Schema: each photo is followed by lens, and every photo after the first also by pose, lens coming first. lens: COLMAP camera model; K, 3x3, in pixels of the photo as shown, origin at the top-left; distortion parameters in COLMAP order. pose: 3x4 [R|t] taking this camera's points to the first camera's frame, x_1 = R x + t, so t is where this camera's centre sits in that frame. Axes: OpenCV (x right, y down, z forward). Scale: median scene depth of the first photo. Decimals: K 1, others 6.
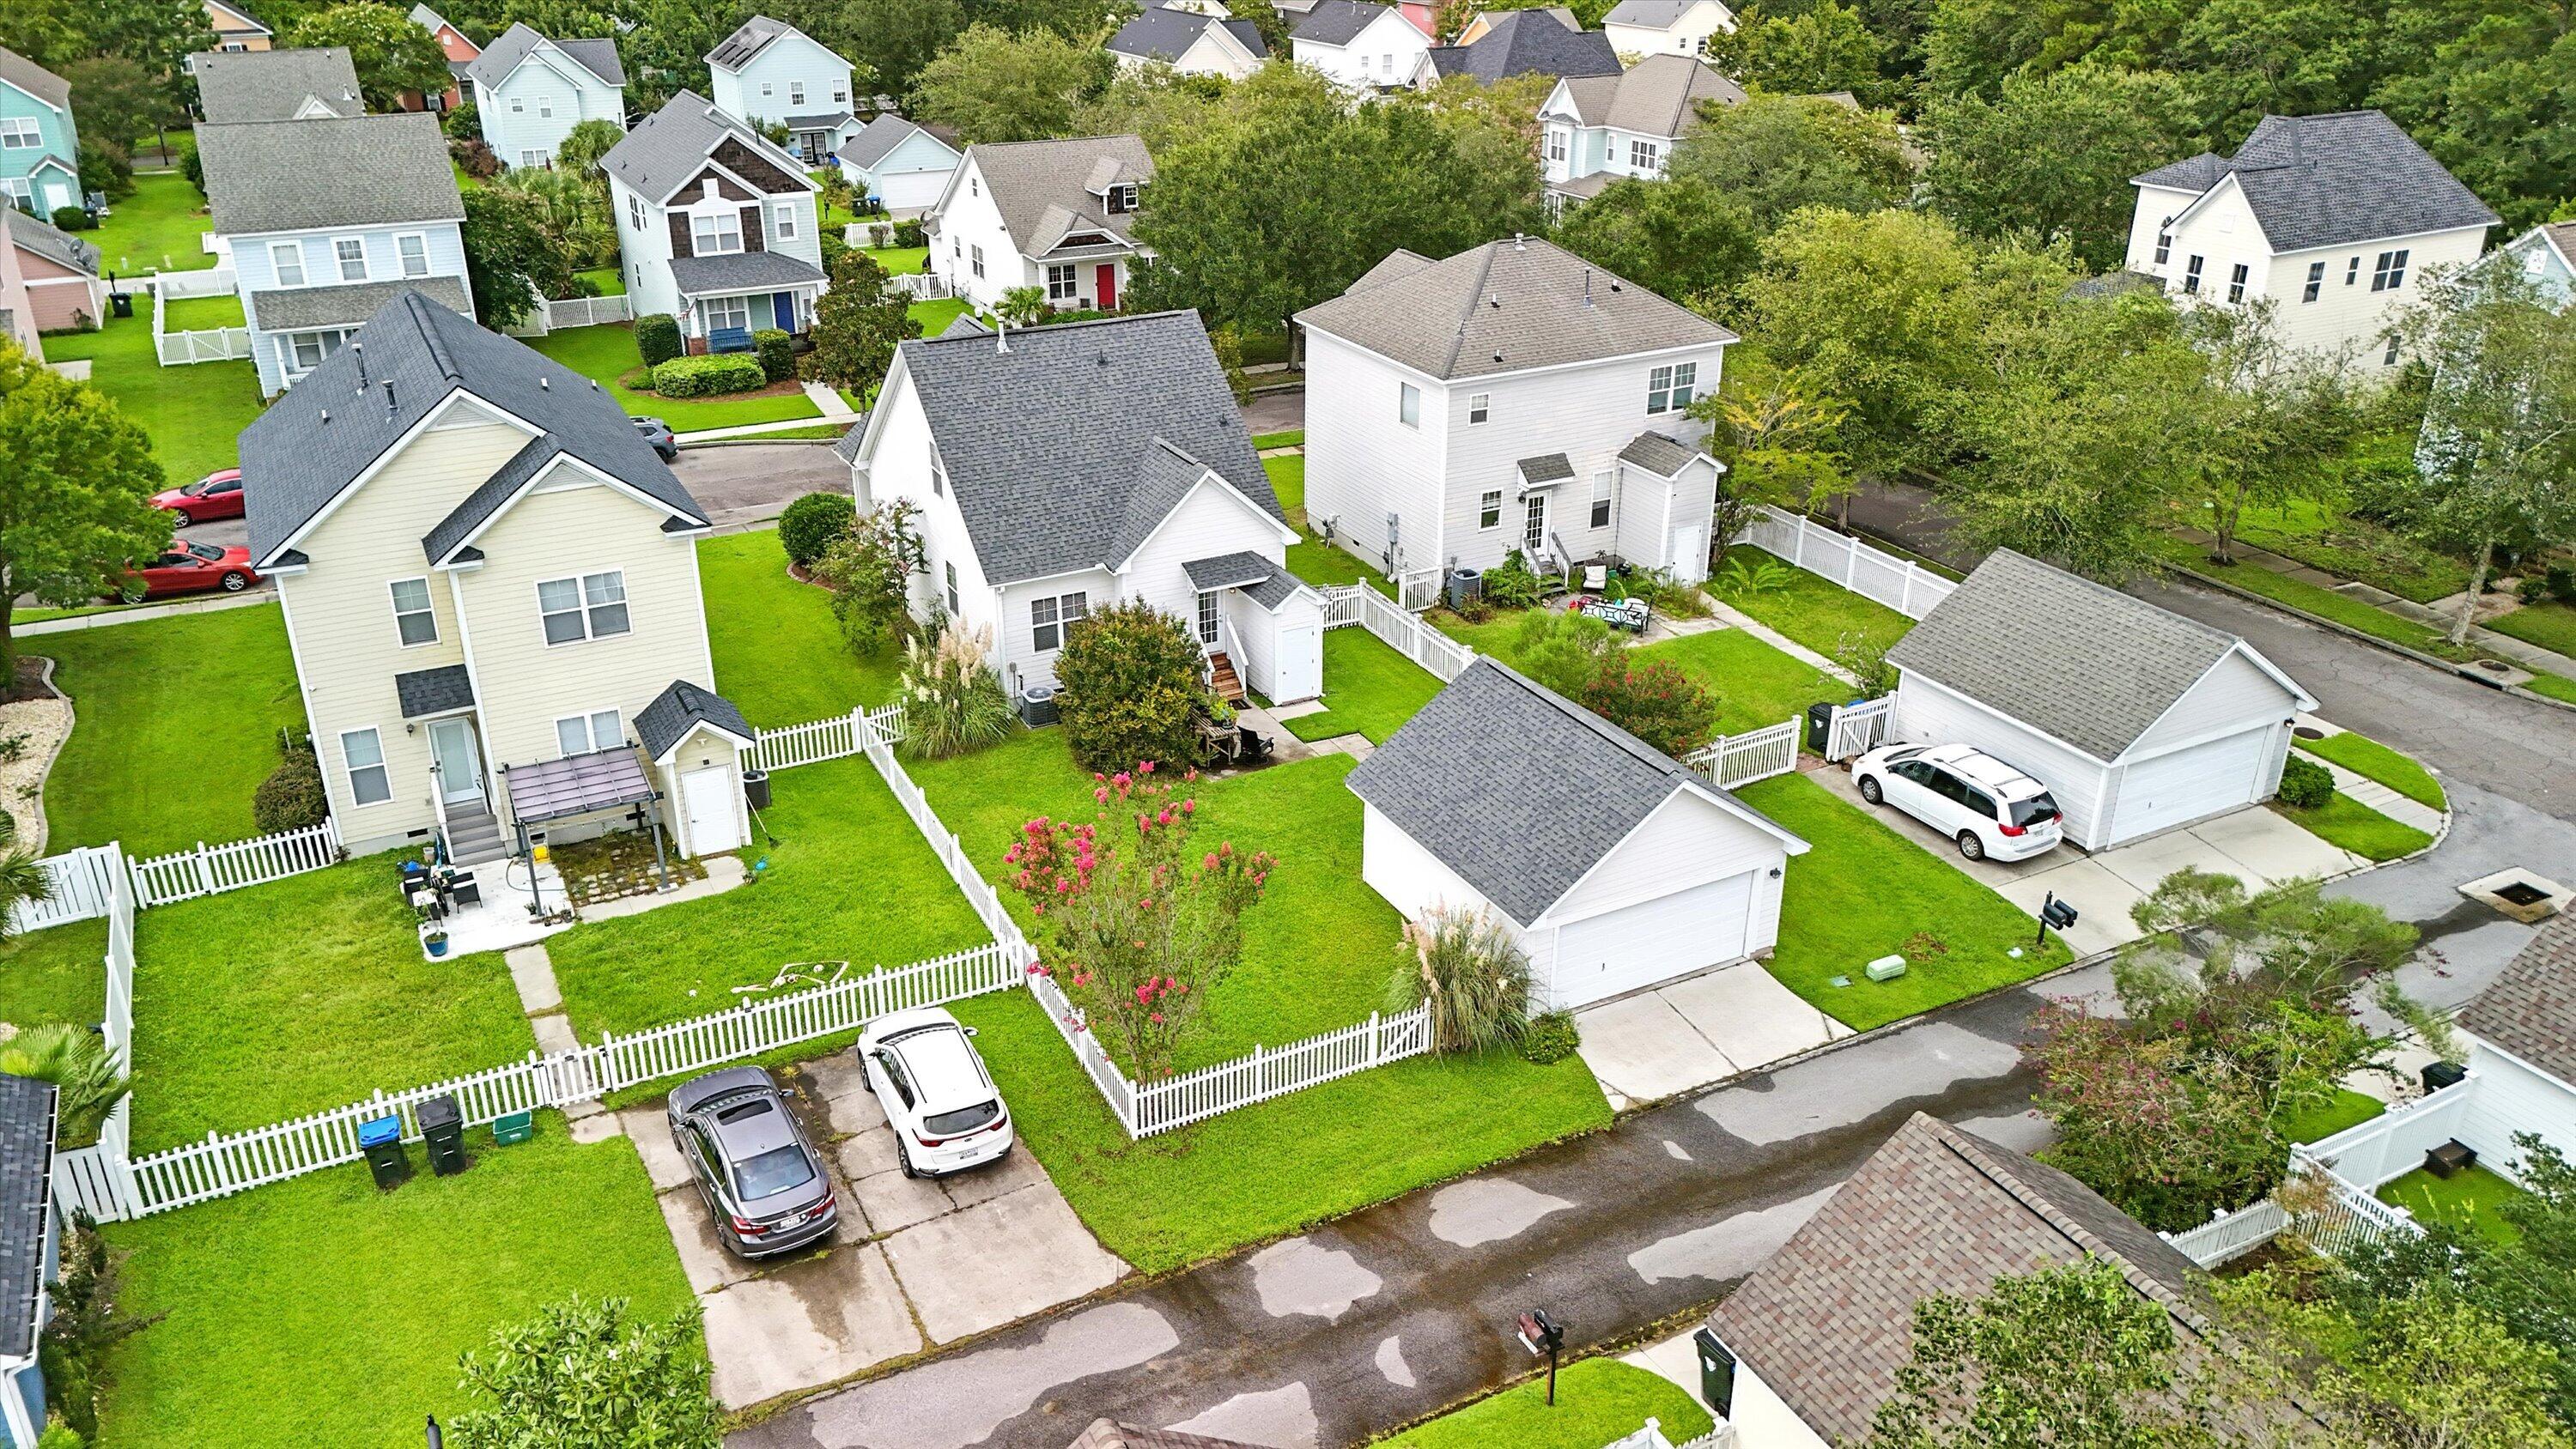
lens RADIAL K [[1863.6, 0, 1246.9], [0, 1863.6, 731.2], [0, 0, 1]] dist [0.051811, -0.005996]
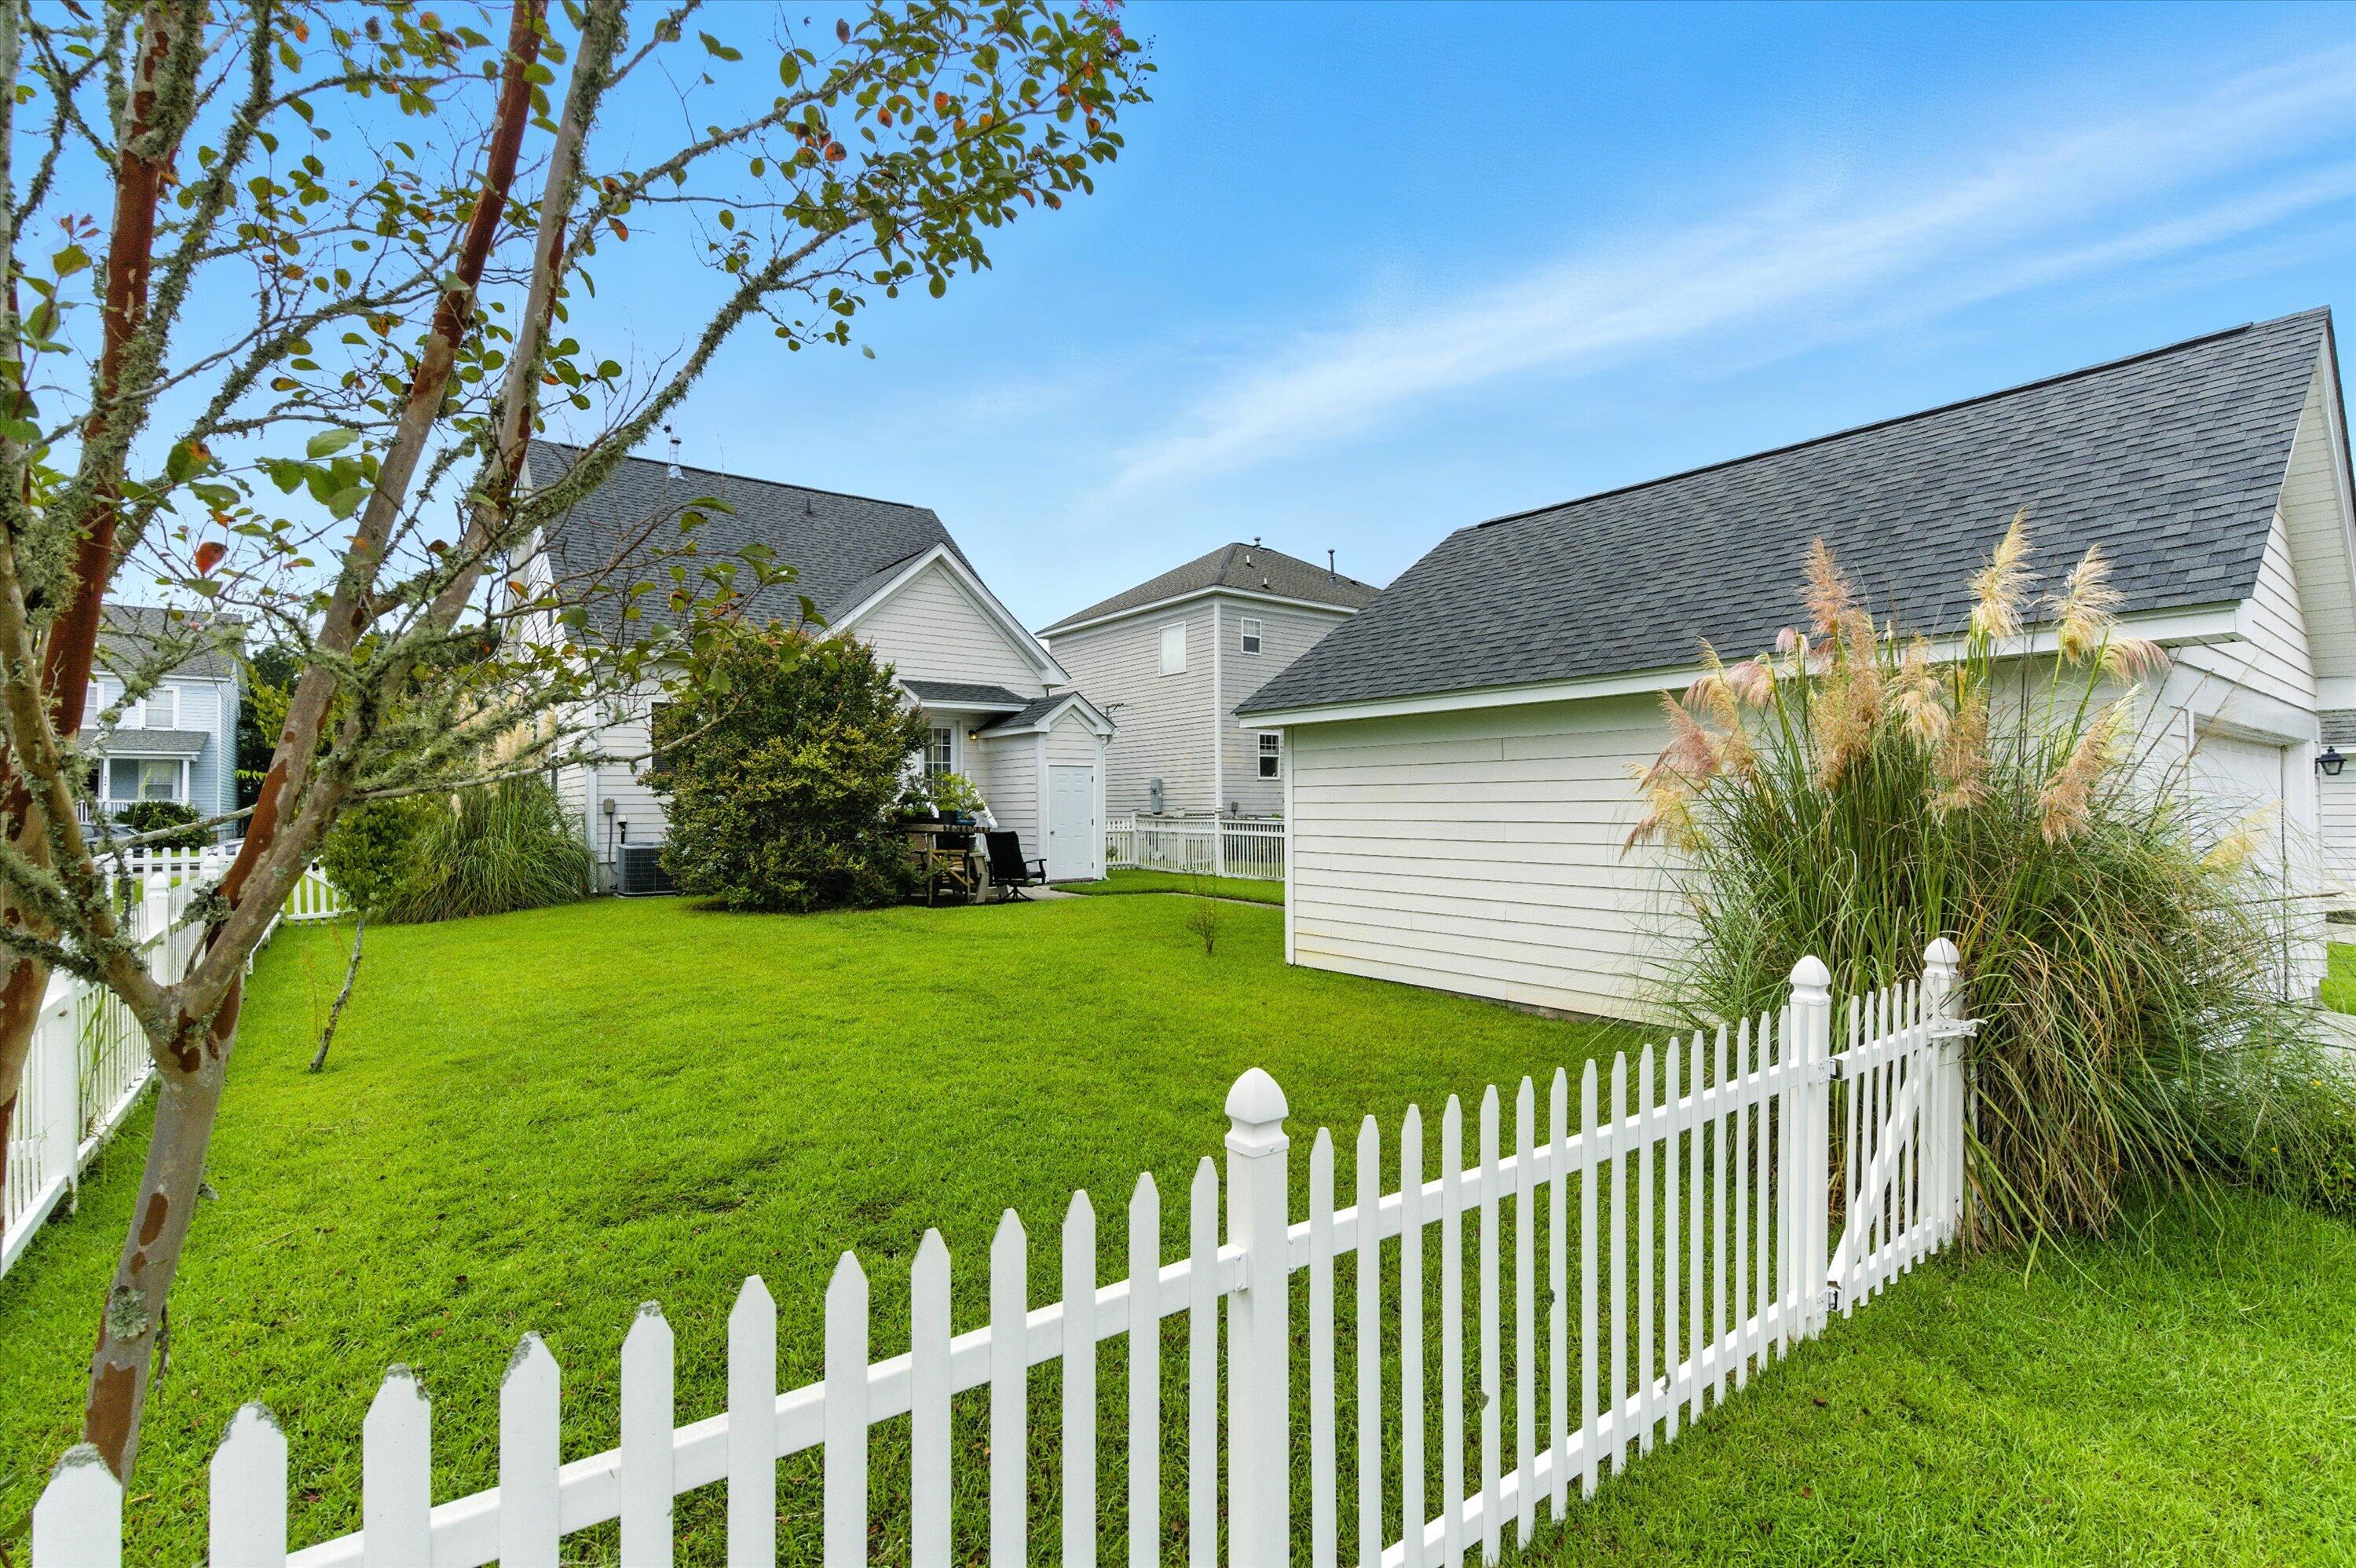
lens RADIAL K [[1053.2, 0, 1180.4], [0, 1053.2, 803.7], [0, 0, 1]] dist [-0.000560, -0.000389]
pose [[0.982502, -0.003684, 0.186217, -0.006156], [0.083751, 0.901762, -0.424041, 0.137003], [-0.166361, 0.432217, 0.886292, 0.712918]]
